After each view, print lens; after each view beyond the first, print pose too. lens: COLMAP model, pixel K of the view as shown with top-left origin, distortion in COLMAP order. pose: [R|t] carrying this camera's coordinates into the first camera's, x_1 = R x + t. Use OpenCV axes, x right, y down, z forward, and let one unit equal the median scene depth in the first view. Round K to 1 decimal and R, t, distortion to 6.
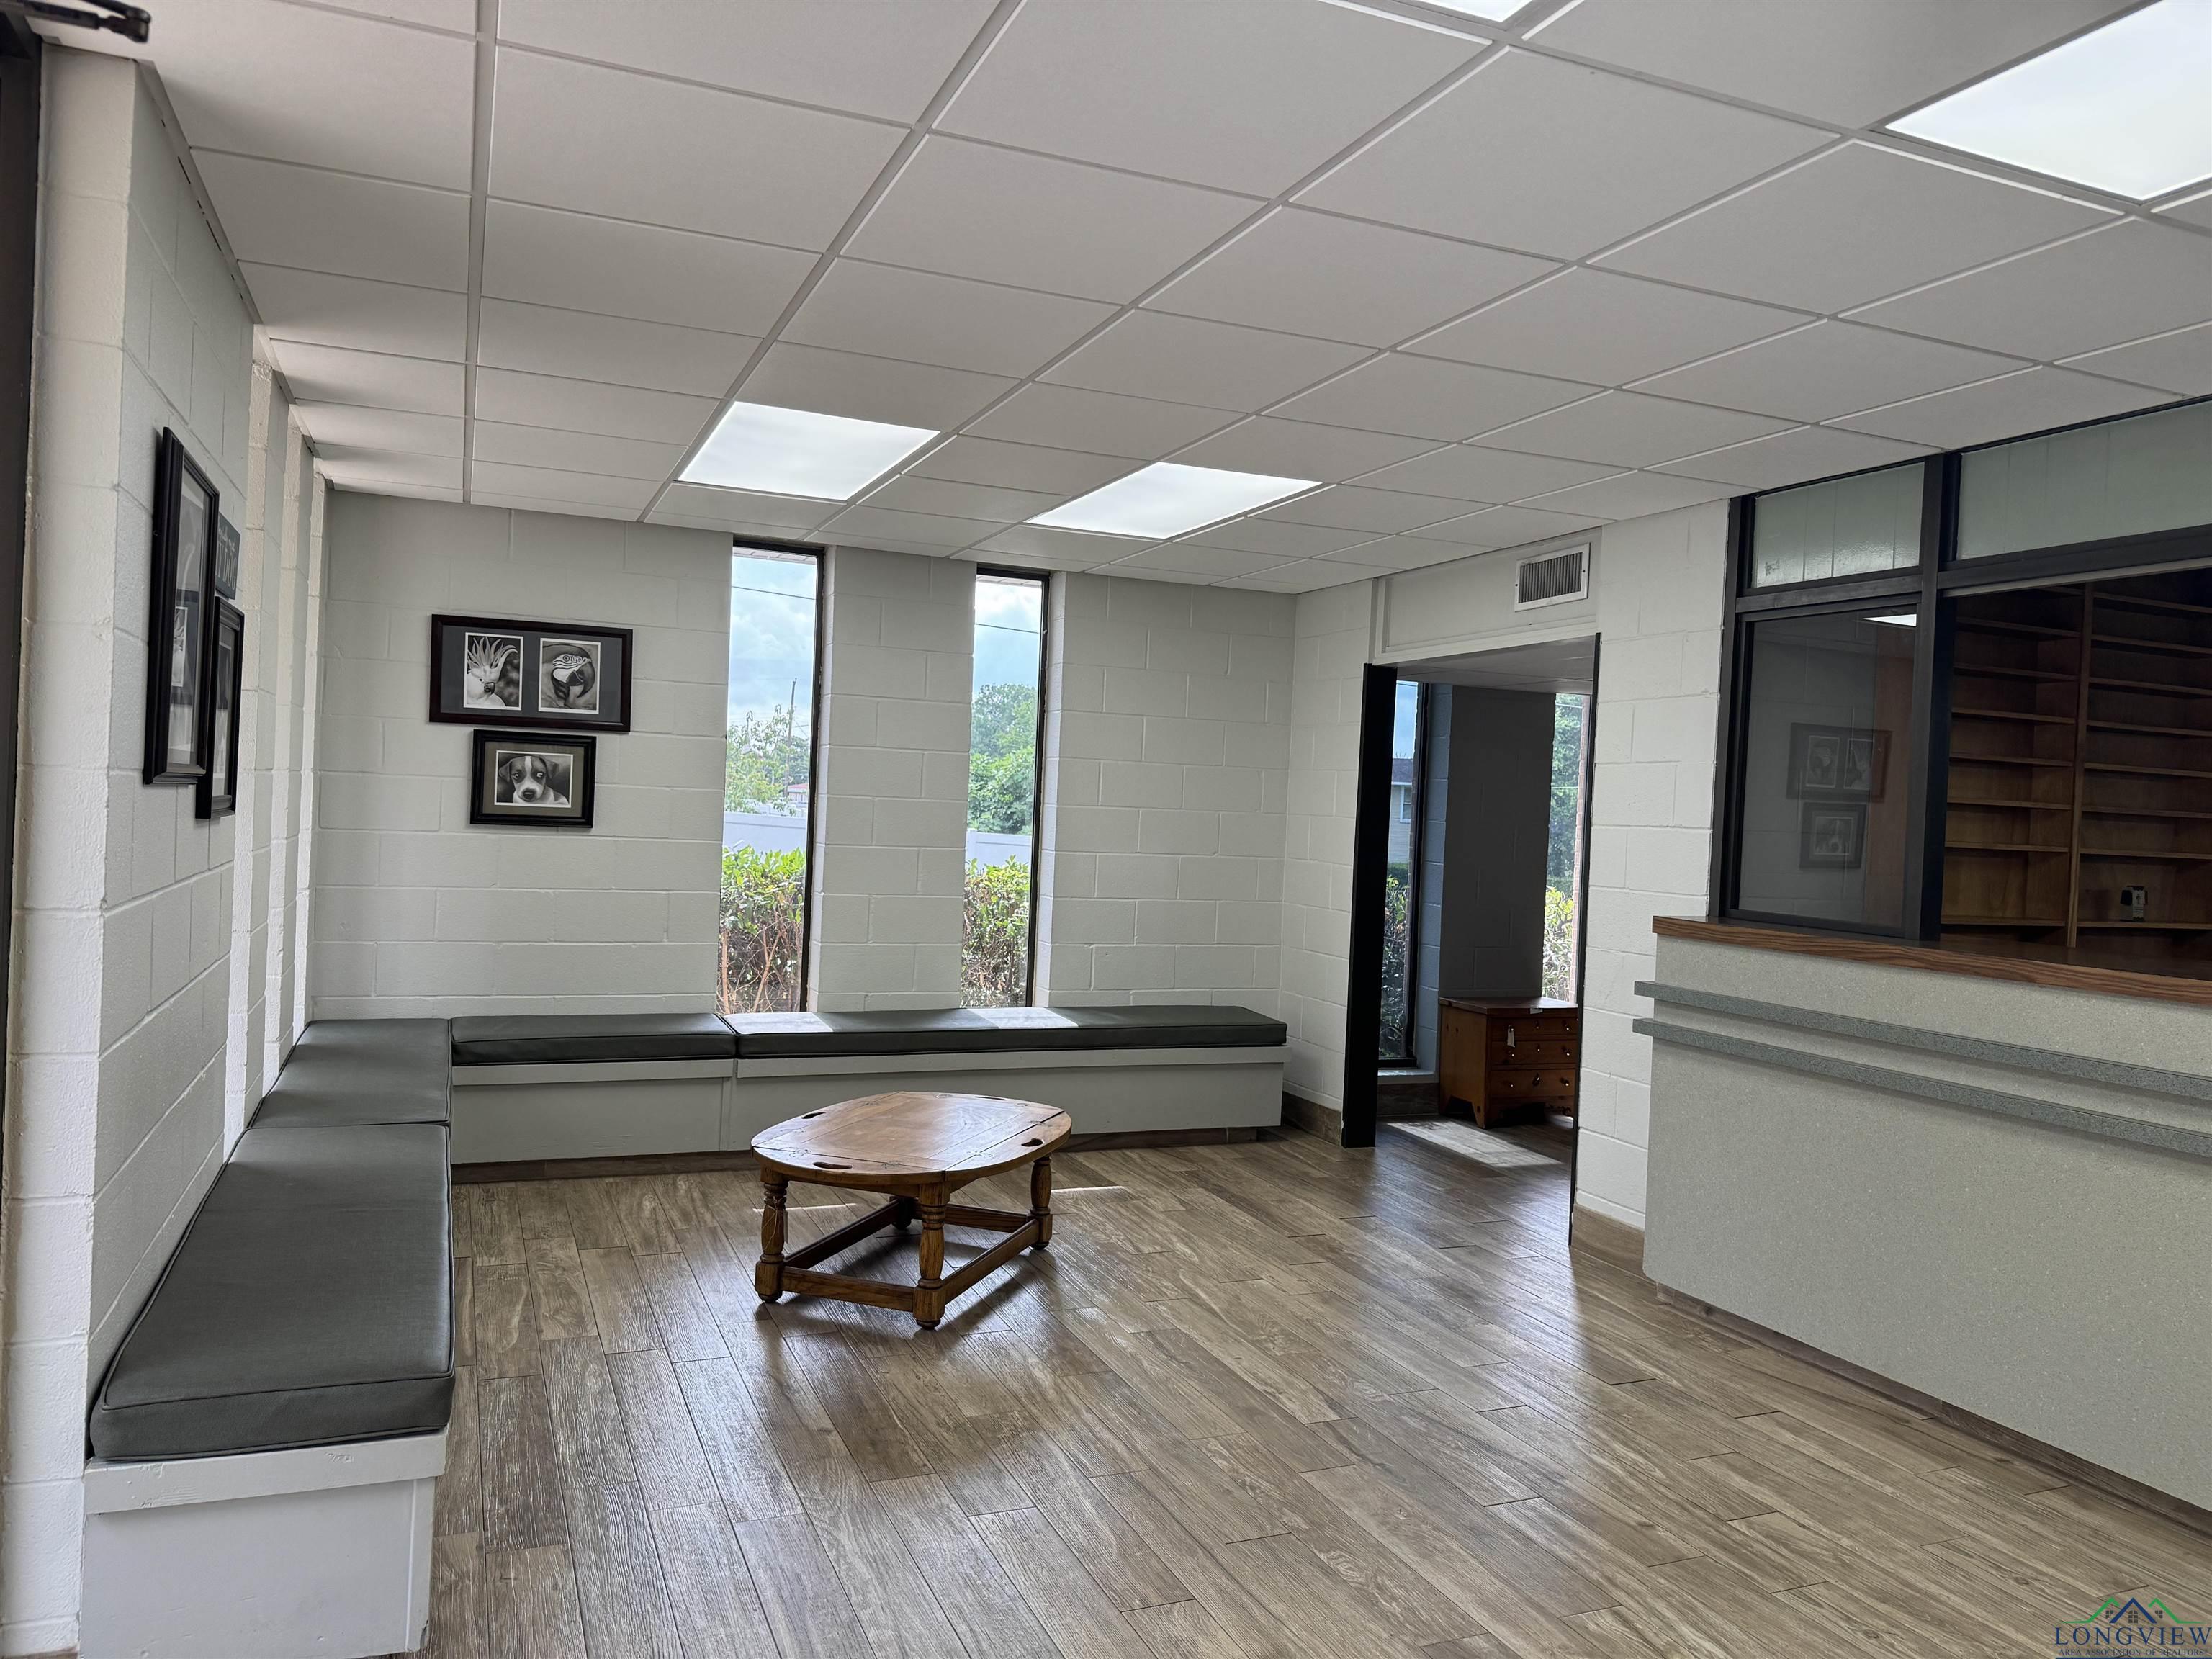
lens RADIAL K [[1575.7, 0, 1097.6], [0, 1575.7, 830.7], [0, 0, 1]] dist [0.007511, -0.009784]
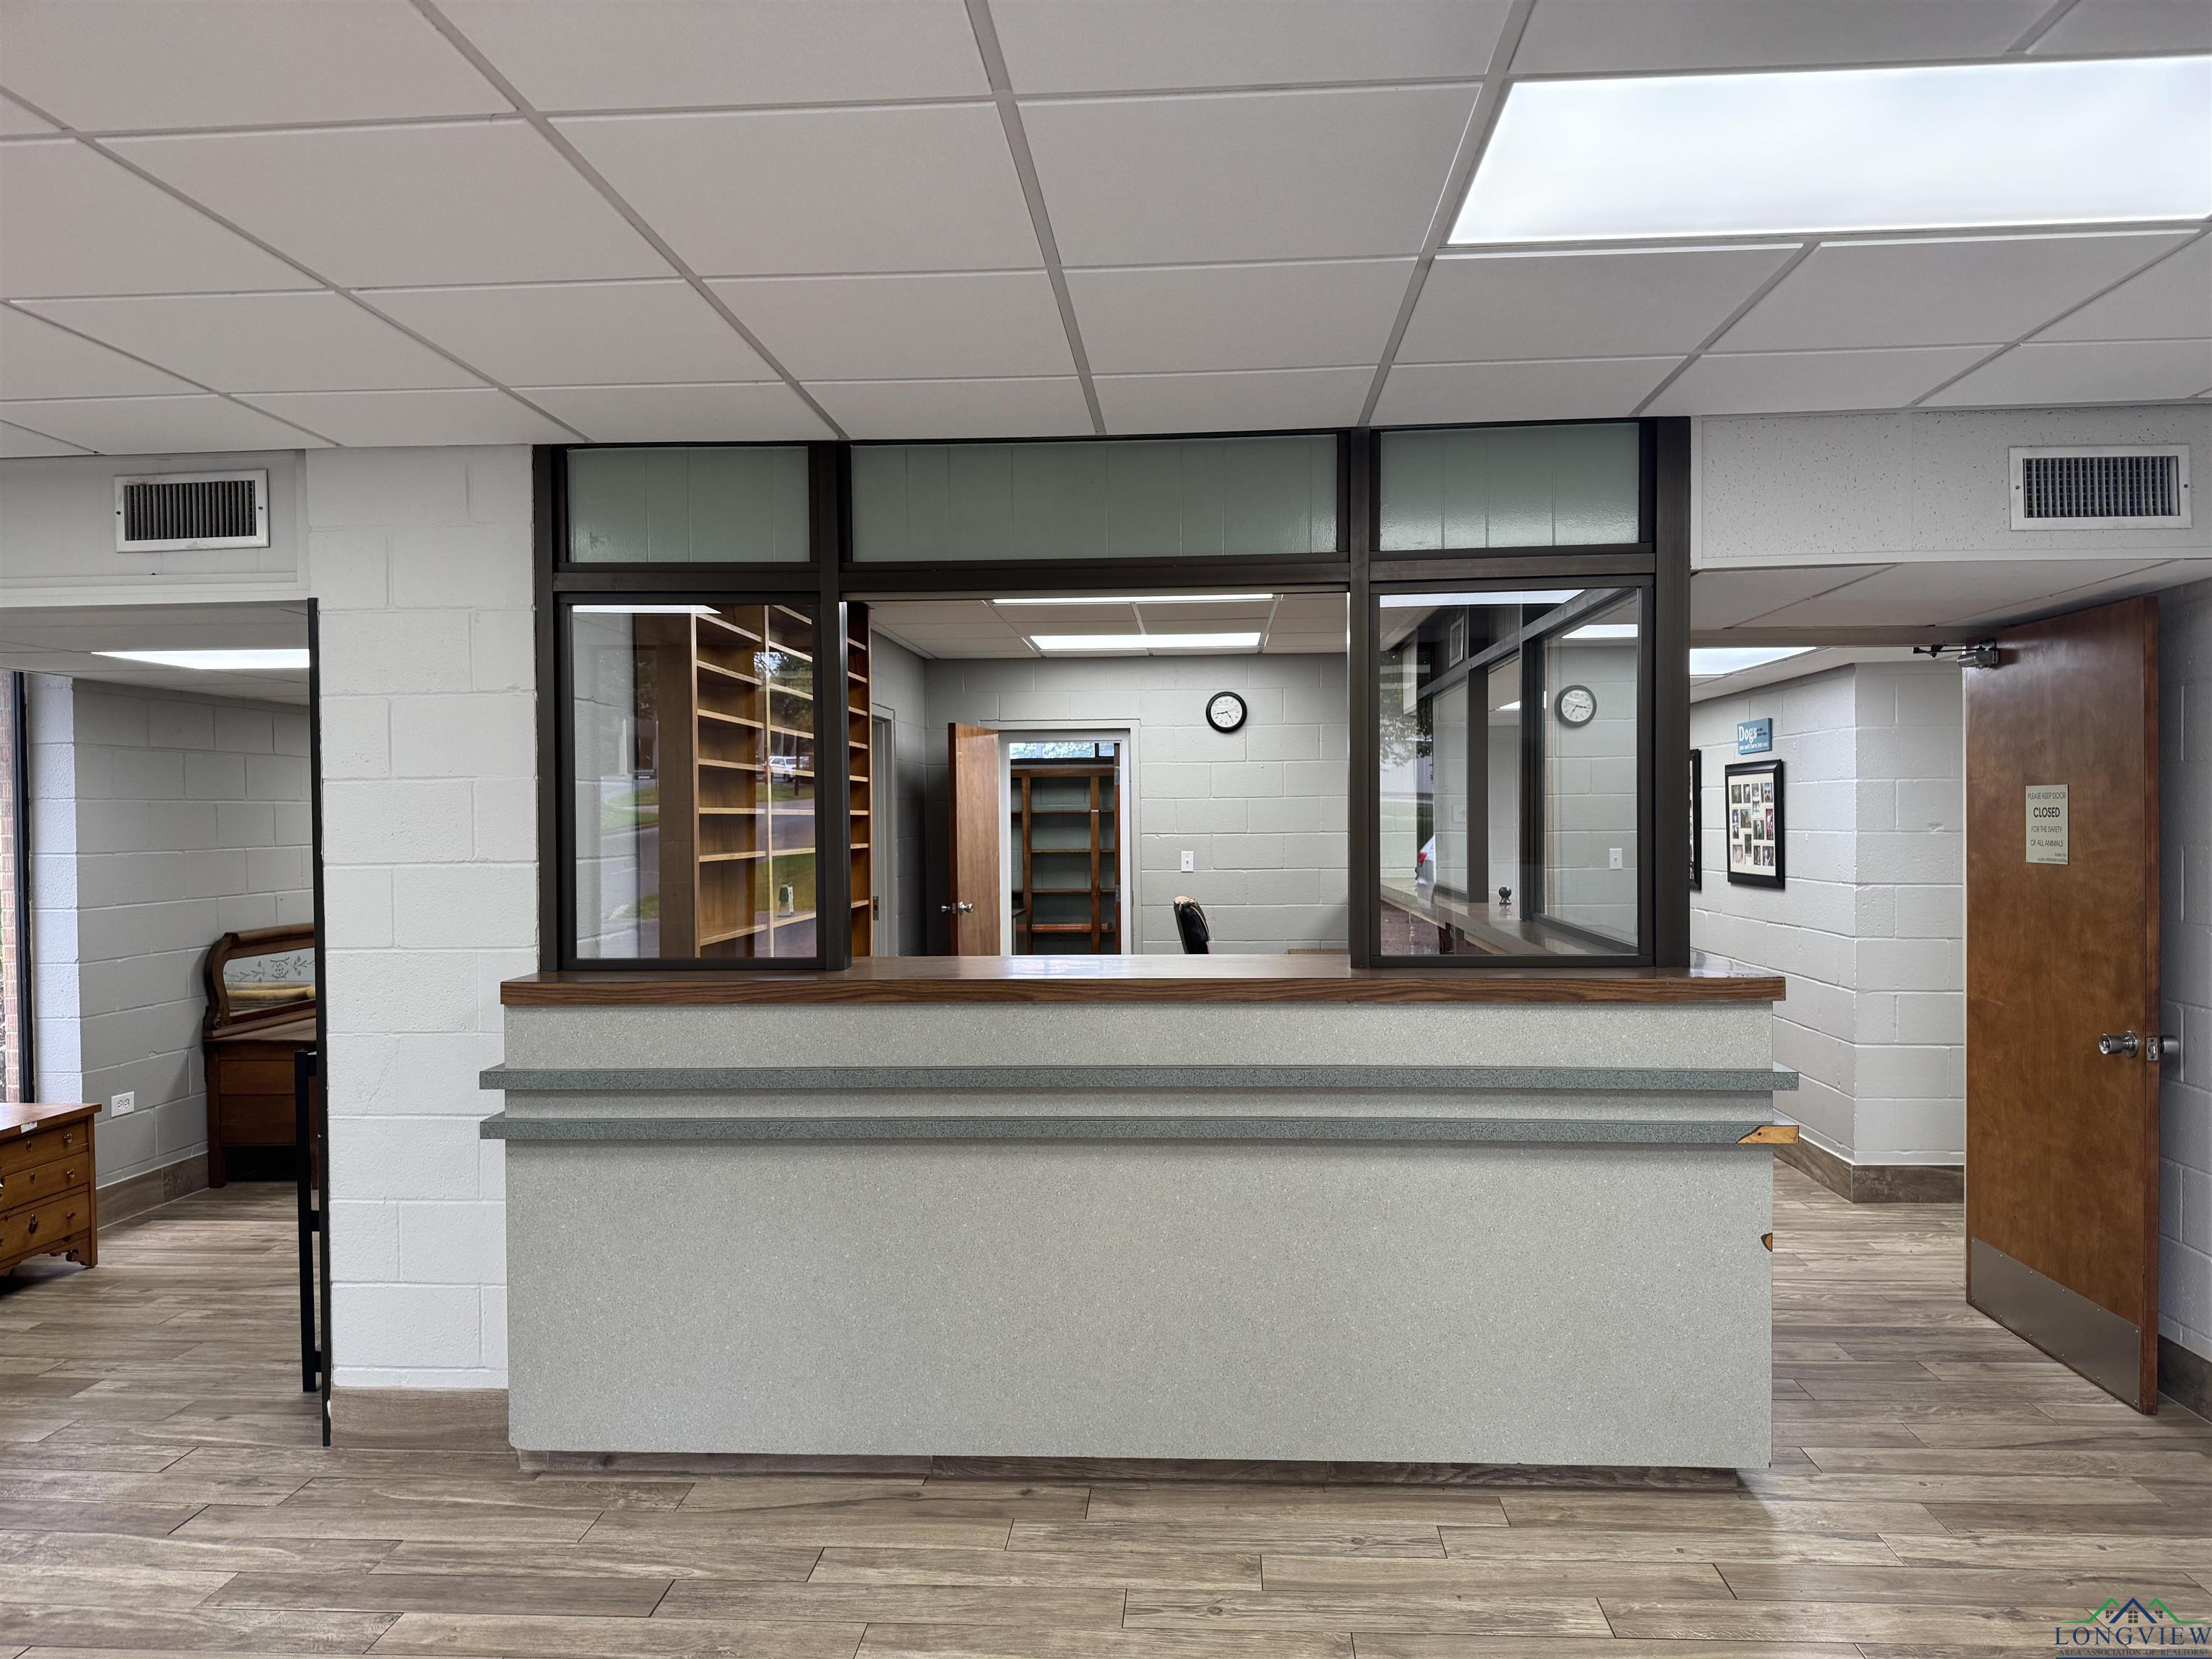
lens RADIAL K [[1575.7, 0, 1112.5], [0, 1575.7, 822.8], [0, 0, 1]] dist [0.007511, -0.009784]
pose [[0.426236, -0.057217, 0.902800, -0.211840], [0.038491, 0.998241, 0.045093, -0.047471], [-0.903793, 0.015529, 0.427689, 0.415259]]
